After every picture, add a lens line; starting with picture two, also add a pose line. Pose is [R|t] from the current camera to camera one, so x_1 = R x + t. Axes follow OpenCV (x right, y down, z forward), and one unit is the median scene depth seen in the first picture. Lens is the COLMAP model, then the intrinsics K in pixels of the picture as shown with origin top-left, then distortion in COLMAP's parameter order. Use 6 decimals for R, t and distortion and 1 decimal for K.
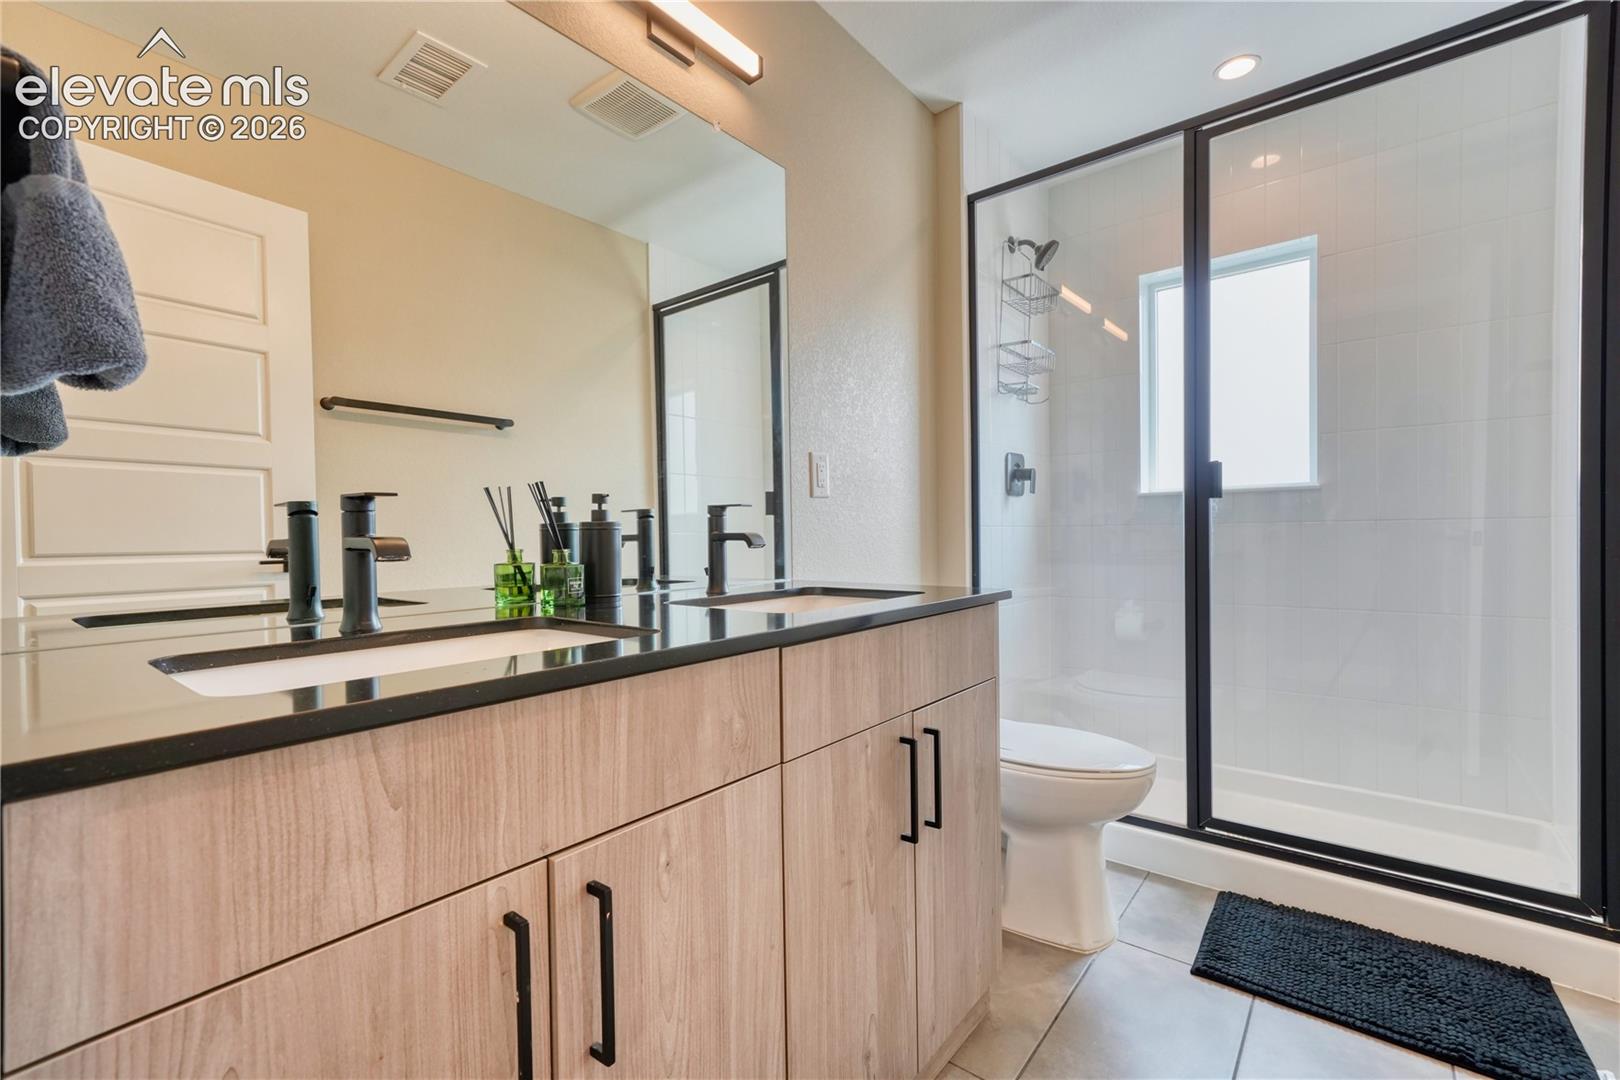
lens RADIAL K [[714.2, 0, 806.9], [0, 714.2, 548.5], [0, 0, 1]] dist [0.001702, 0.004022]
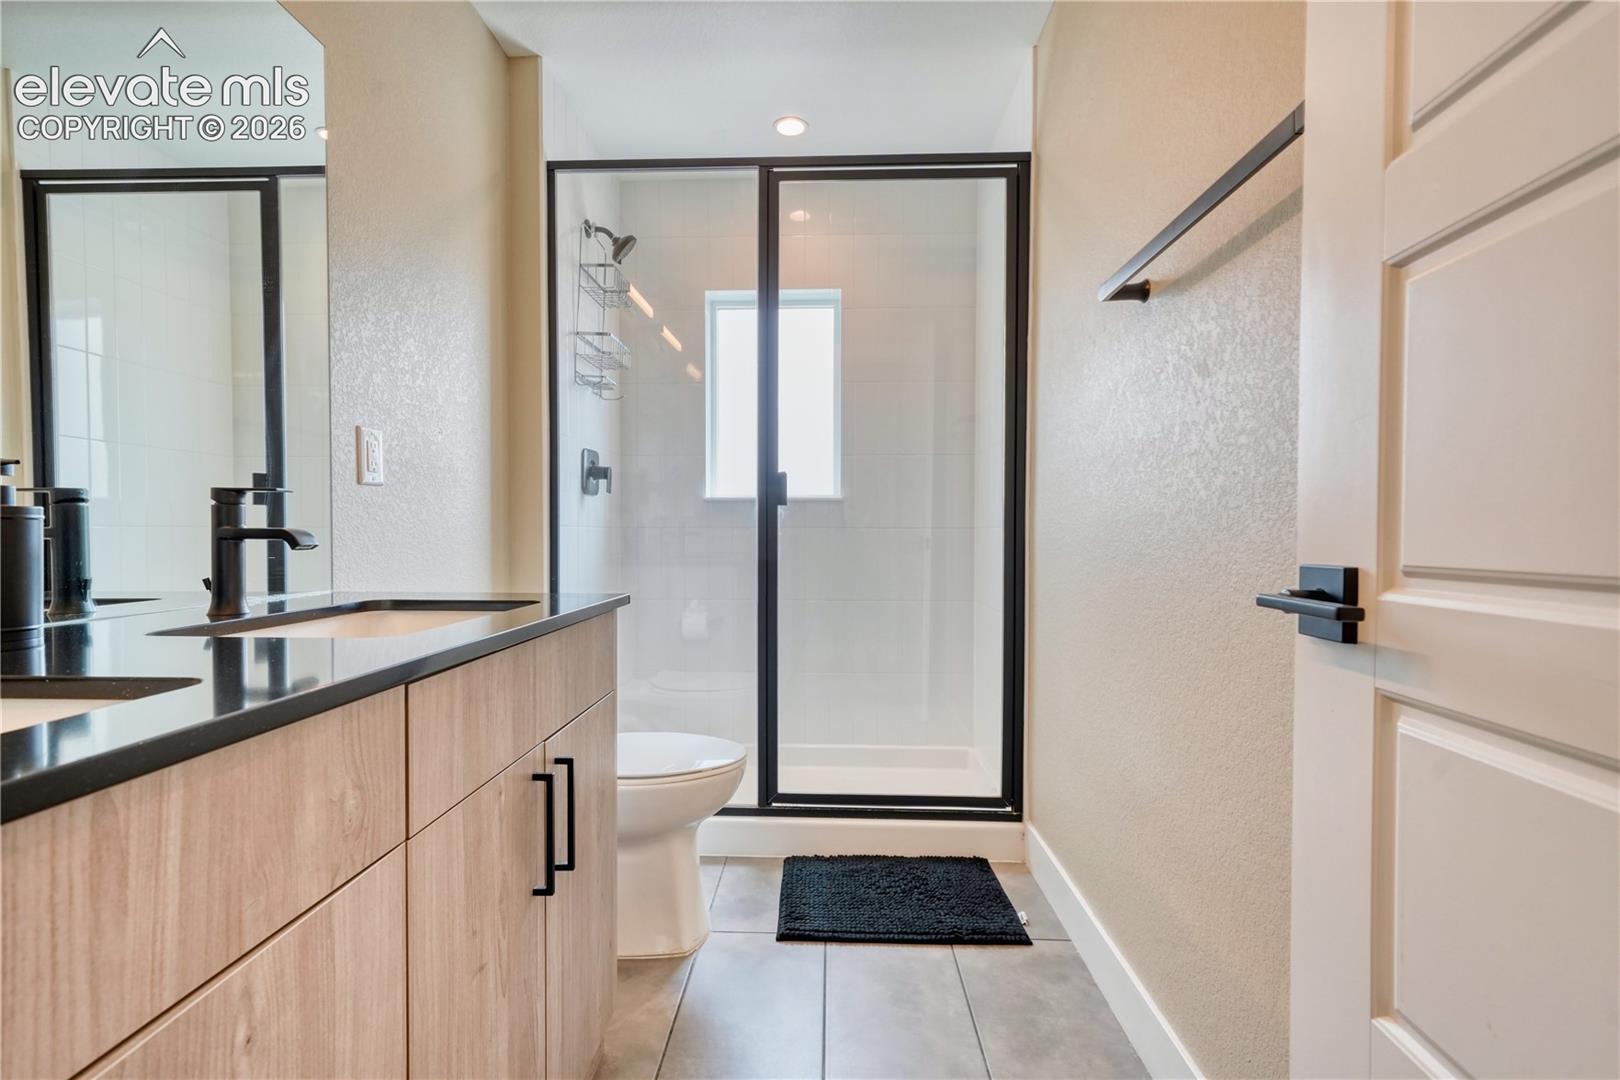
lens RADIAL K [[730.4, 0, 809.4], [0, 730.4, 547.6], [0, 0, 1]] dist [0.000747, 0.003254]
pose [[0.793723, 0.002702, 0.608273, -0.101529], [-0.000744, 0.999994, -0.003472, -0.000614], [-0.608279, 0.002304, 0.793720, 0.085792]]
